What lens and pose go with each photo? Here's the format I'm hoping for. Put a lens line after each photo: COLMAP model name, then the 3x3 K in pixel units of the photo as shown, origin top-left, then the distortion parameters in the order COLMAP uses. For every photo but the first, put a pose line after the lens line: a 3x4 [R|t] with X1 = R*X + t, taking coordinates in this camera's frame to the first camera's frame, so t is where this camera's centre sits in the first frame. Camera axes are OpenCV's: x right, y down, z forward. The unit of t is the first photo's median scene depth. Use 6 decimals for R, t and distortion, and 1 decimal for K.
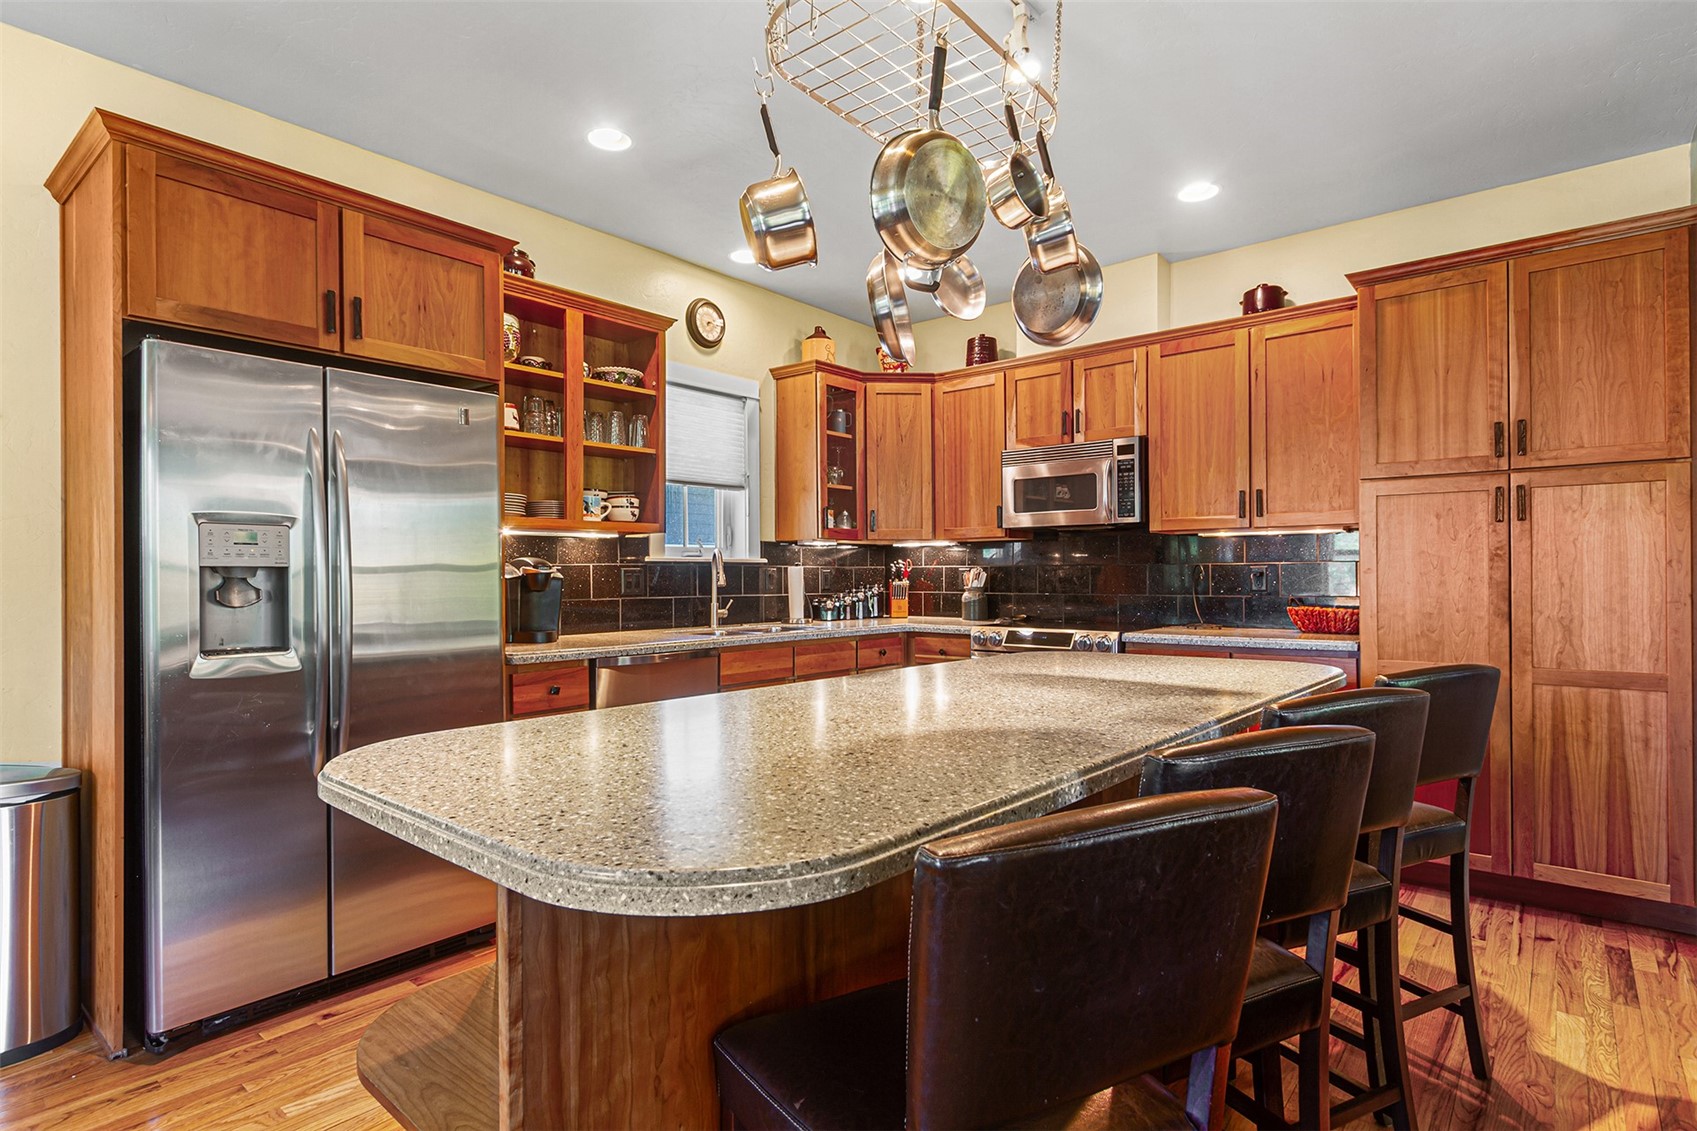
lens RADIAL K [[864.6, 0, 835.1], [0, 864.6, 573.6], [0, 0, 1]] dist [0.012083, -0.005935]
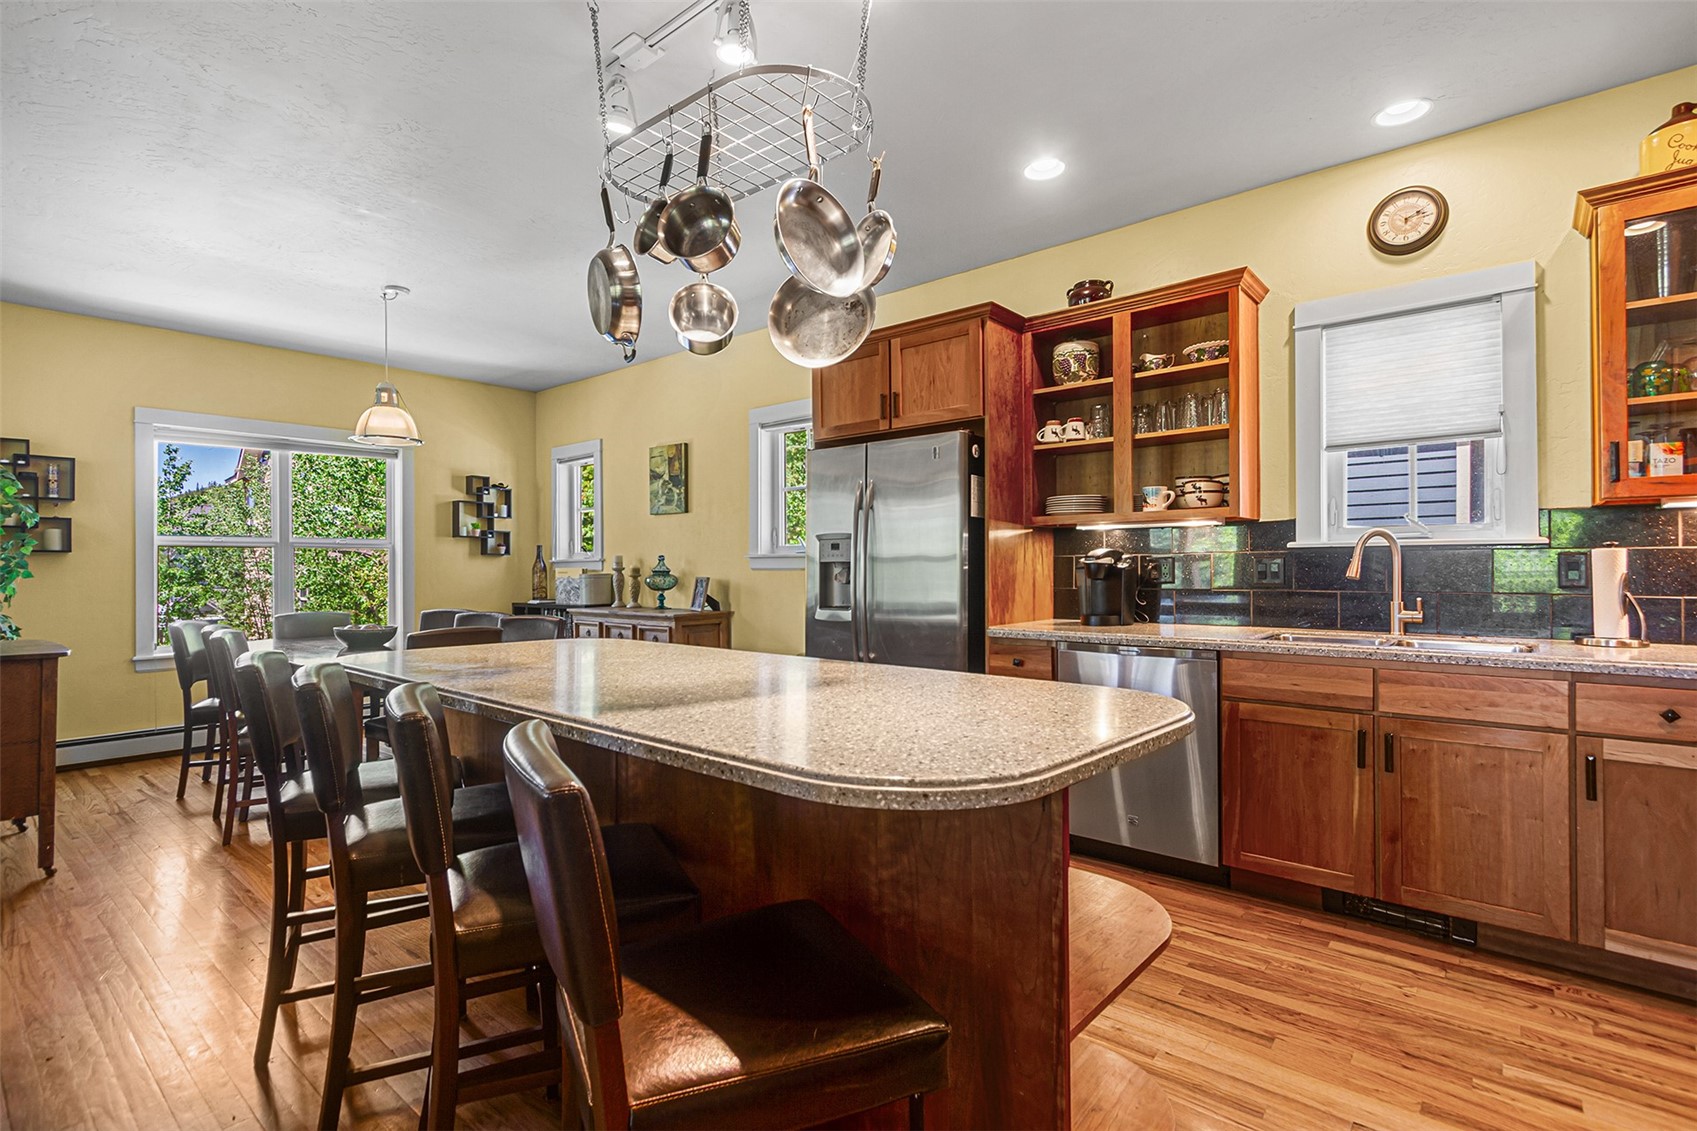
lens RADIAL K [[803.2, 0, 847.6], [0, 803.2, 564.9], [0, 0, 1]] dist [0.005248, -0.001513]
pose [[0.004919, 0.005030, -0.999975, 0.591457], [0.010232, 0.999935, 0.005080, -0.006027], [0.999936, -0.010257, 0.004867, 0.576708]]
